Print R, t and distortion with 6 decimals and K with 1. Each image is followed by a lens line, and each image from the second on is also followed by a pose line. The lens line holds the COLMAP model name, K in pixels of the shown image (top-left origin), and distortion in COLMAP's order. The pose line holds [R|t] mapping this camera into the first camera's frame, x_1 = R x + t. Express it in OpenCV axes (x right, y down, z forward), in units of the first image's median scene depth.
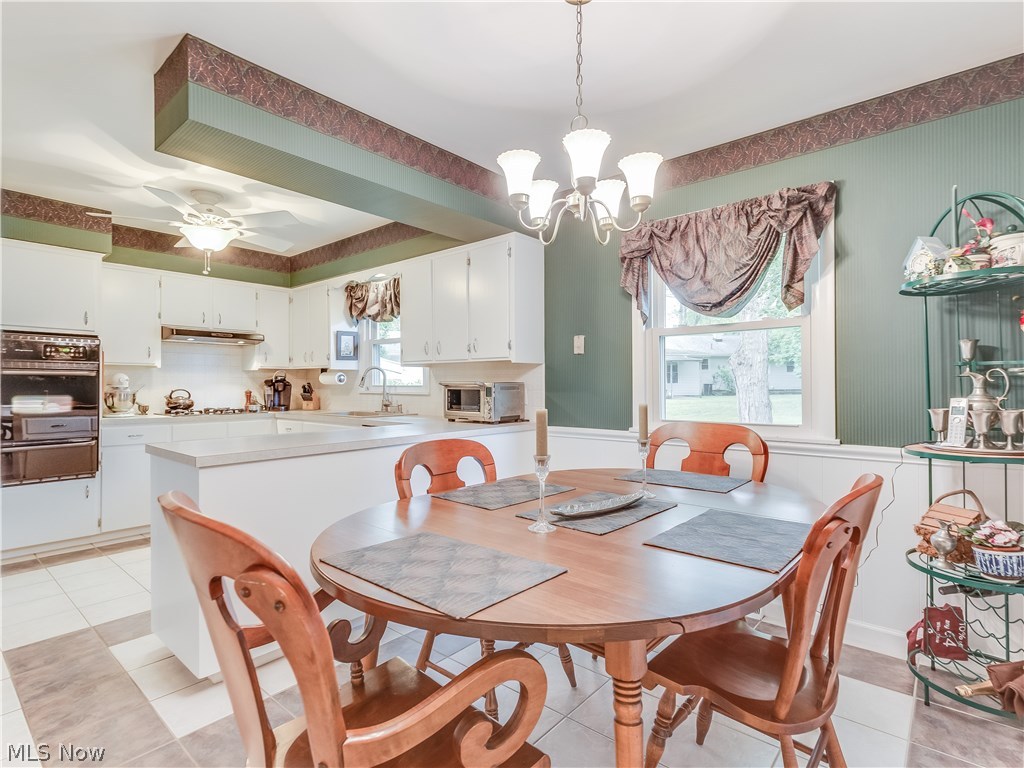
lens RADIAL K [[520.5, 0, 513.1], [0, 520.5, 382.9], [0, 0, 1]] dist [-0.001924, -0.000174]
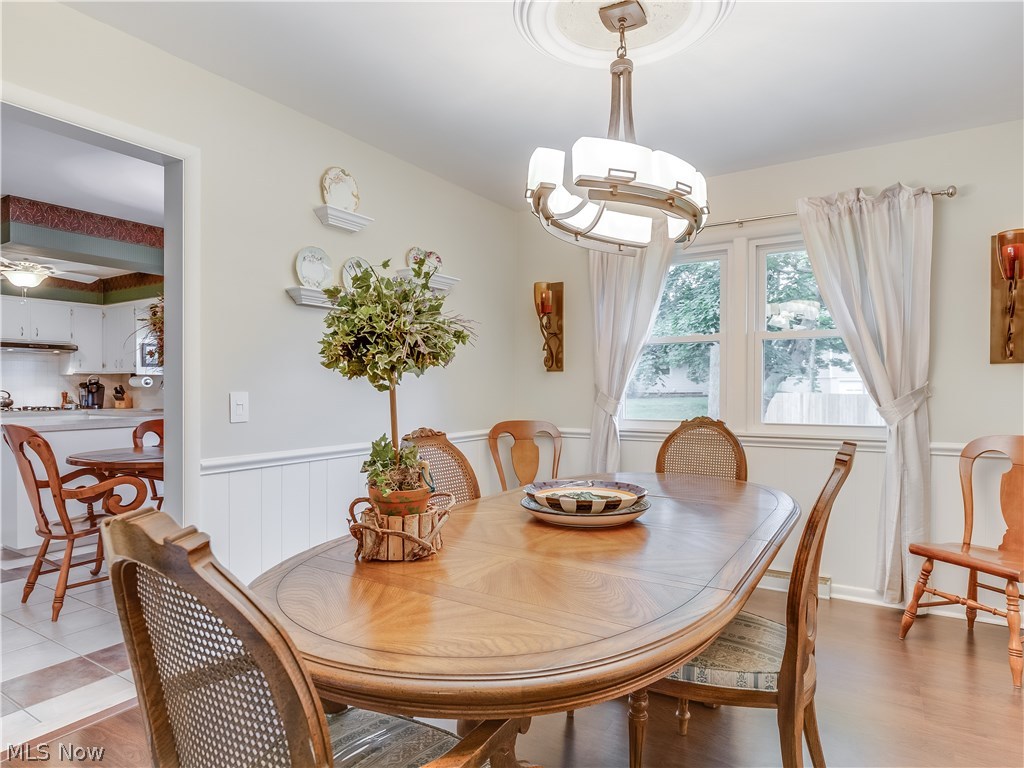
lens RADIAL K [[600.2, 0, 510.6], [0, 600.2, 386.7], [0, 0, 1]] dist [0.000649, 0.000539]
pose [[0.989959, 0.001299, 0.141352, 0.305091], [-0.001836, 0.999992, 0.003669, -0.003821], [-0.141346, -0.003892, 0.989953, -0.499334]]
